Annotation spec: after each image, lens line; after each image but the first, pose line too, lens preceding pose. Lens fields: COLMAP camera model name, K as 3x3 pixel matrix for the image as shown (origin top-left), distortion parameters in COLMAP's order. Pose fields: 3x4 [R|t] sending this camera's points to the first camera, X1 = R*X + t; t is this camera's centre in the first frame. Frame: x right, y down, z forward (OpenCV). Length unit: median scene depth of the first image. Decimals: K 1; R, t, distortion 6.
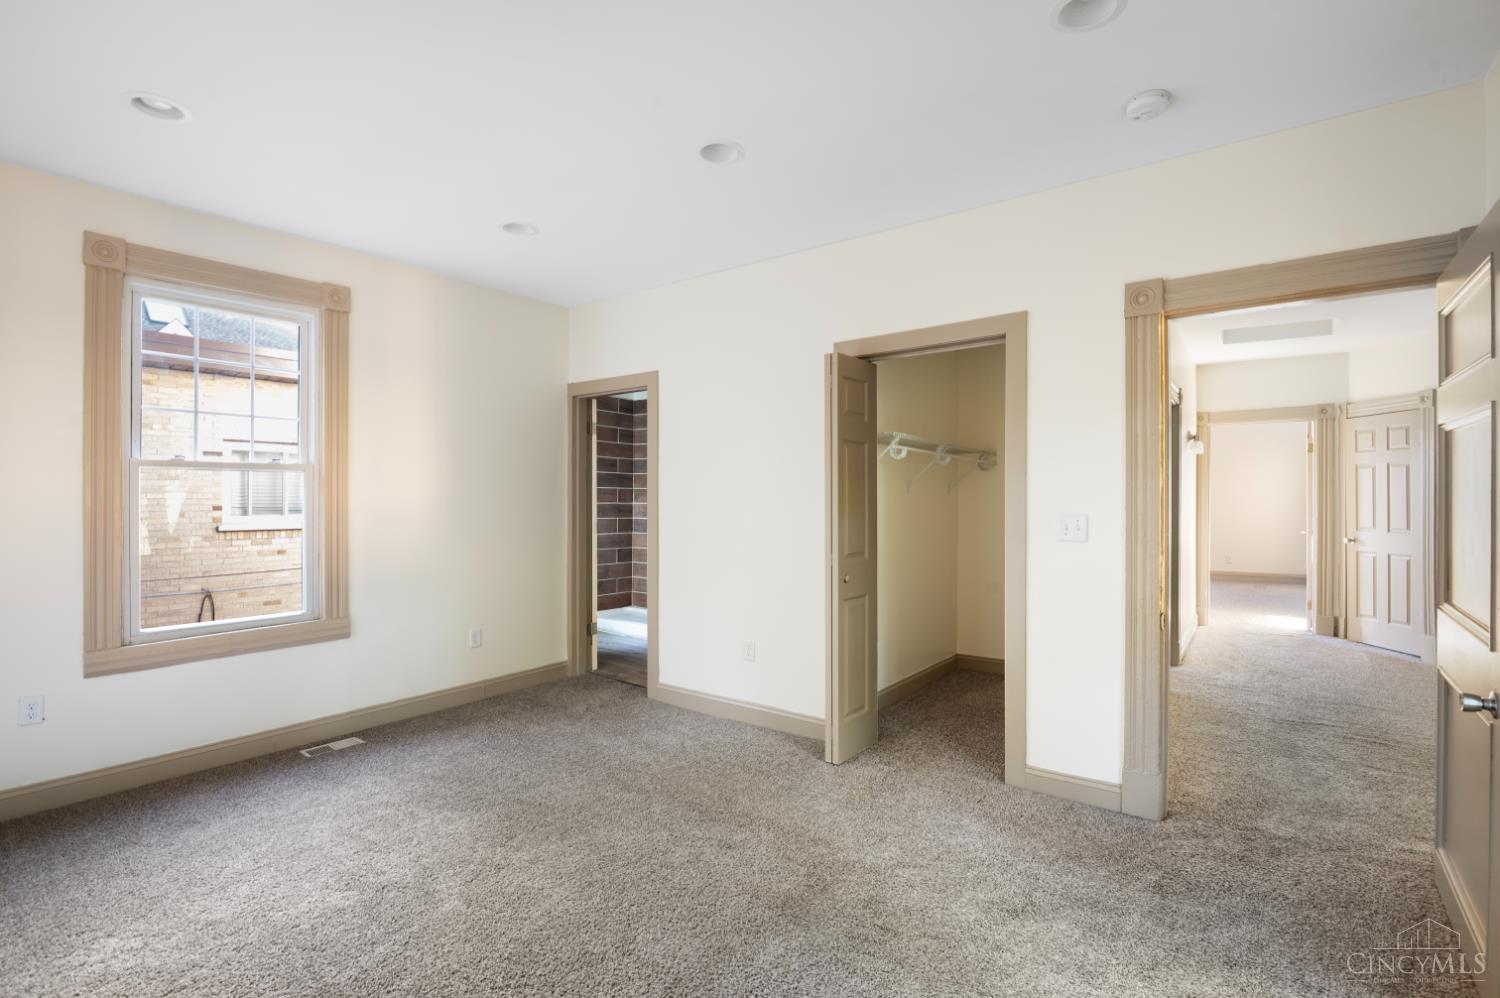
lens RADIAL K [[725.7, 0, 748.0], [0, 725.7, 497.7], [0, 0, 1]] dist [-0.001225, -0.000550]
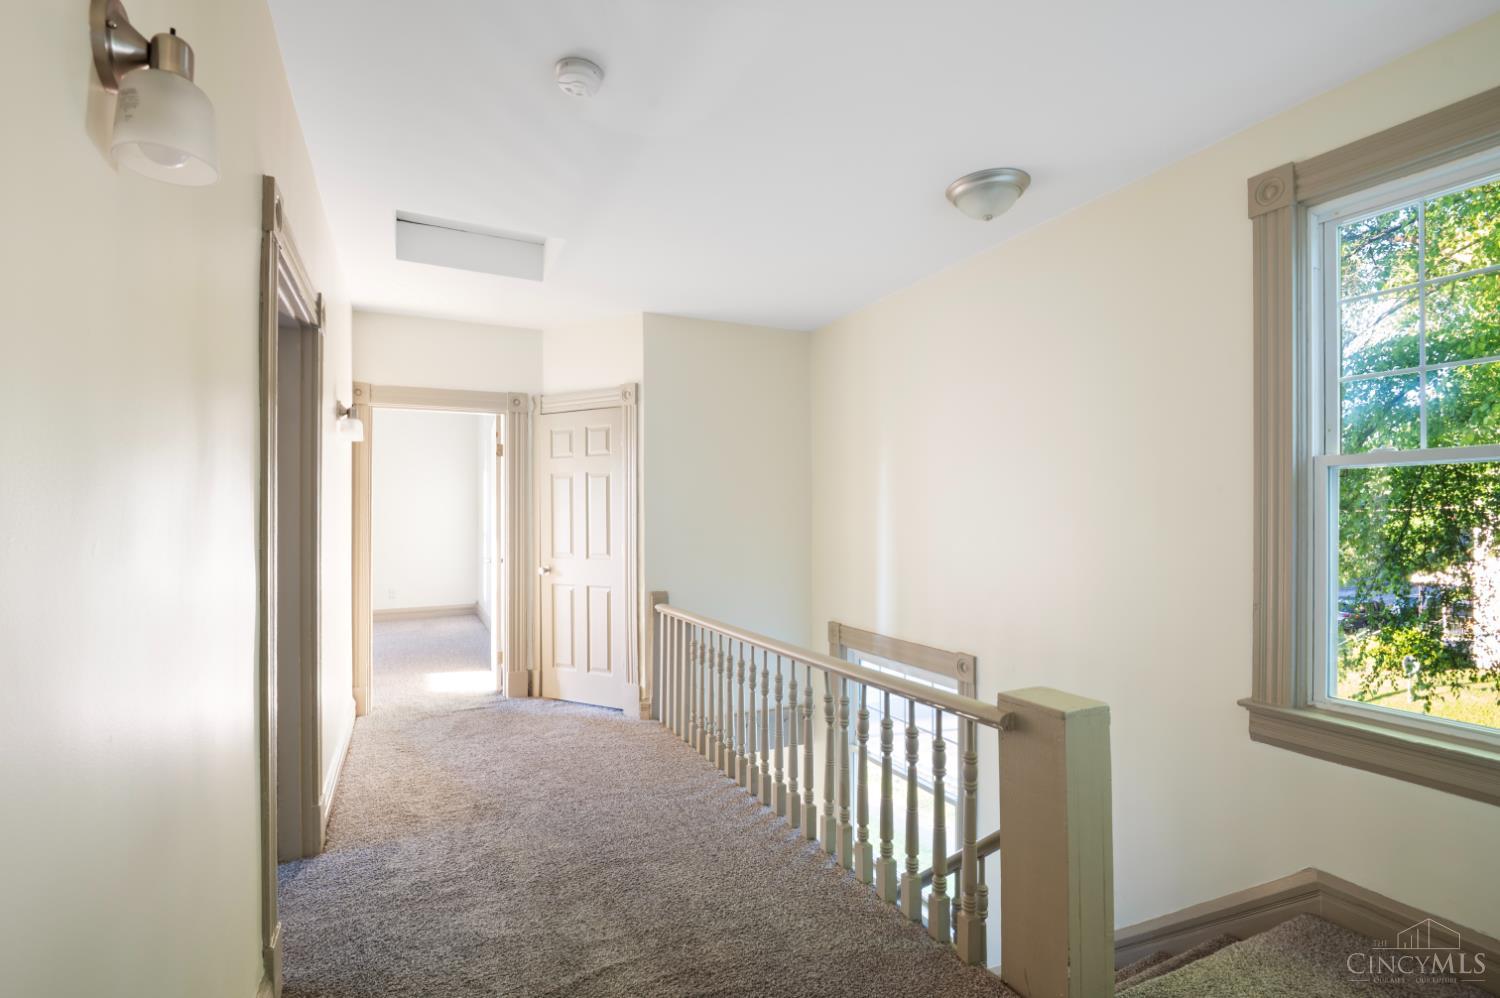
lens RADIAL K [[693.7, 0, 752.0], [0, 693.7, 513.9], [0, 0, 1]] dist [-0.002028, -0.000296]
pose [[0.474378, -0.000201, 0.880321, 0.283124], [0.001564, 0.999999, -0.000614, -0.001222], [-0.880320, 0.001668, 0.474378, 0.456778]]
